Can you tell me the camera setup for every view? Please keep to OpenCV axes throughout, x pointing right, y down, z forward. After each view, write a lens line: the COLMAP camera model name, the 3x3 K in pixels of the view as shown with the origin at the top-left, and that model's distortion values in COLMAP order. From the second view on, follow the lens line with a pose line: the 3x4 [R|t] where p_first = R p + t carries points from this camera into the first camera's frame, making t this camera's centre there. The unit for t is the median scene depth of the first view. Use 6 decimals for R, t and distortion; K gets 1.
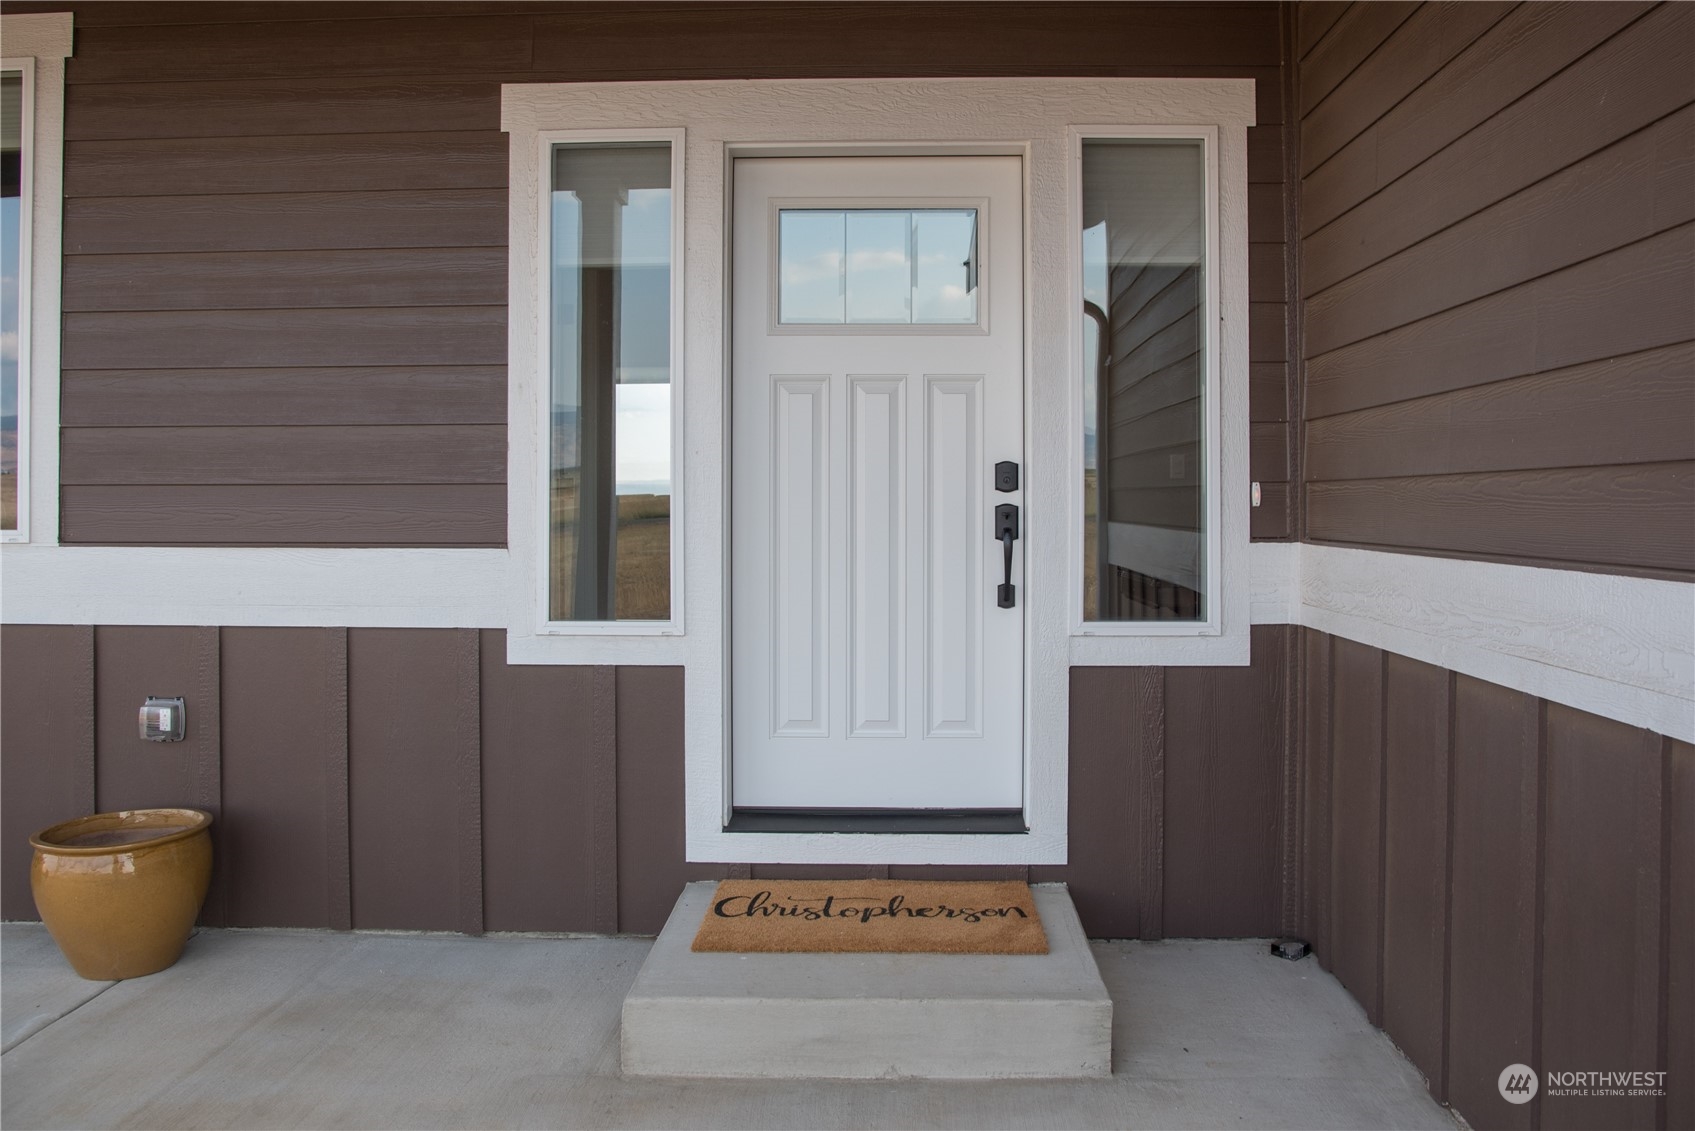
lens RADIAL K [[1284.6, 0, 850.0], [0, 1284.6, 540.2], [0, 0, 1]] dist [-0.133908, 0.094461]
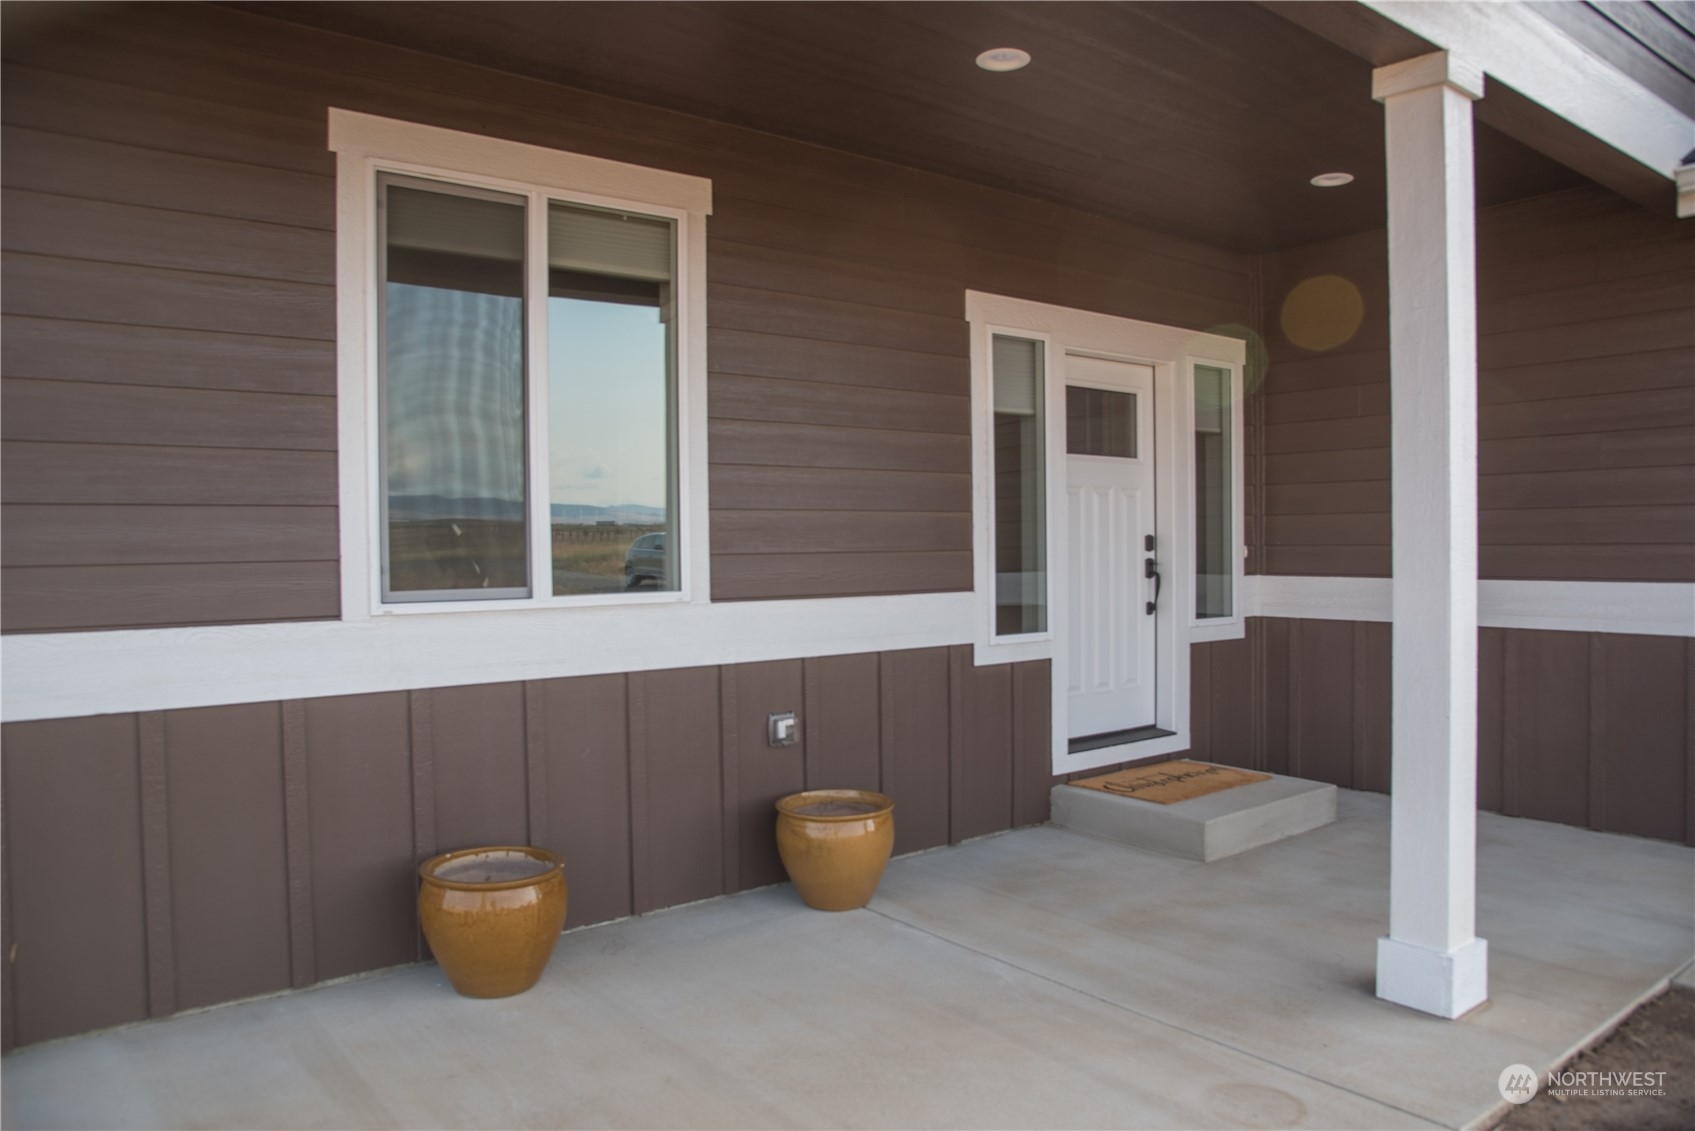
lens RADIAL K [[1284.6, 0, 850.0], [0, 1284.6, 540.2], [0, 0, 1]] dist [-0.133908, 0.094461]
pose [[0.749486, -0.008100, 0.661970, -1.426083], [0.005814, 0.999967, 0.005652, -0.066932], [-0.661994, -0.000387, 0.749509, -0.078445]]
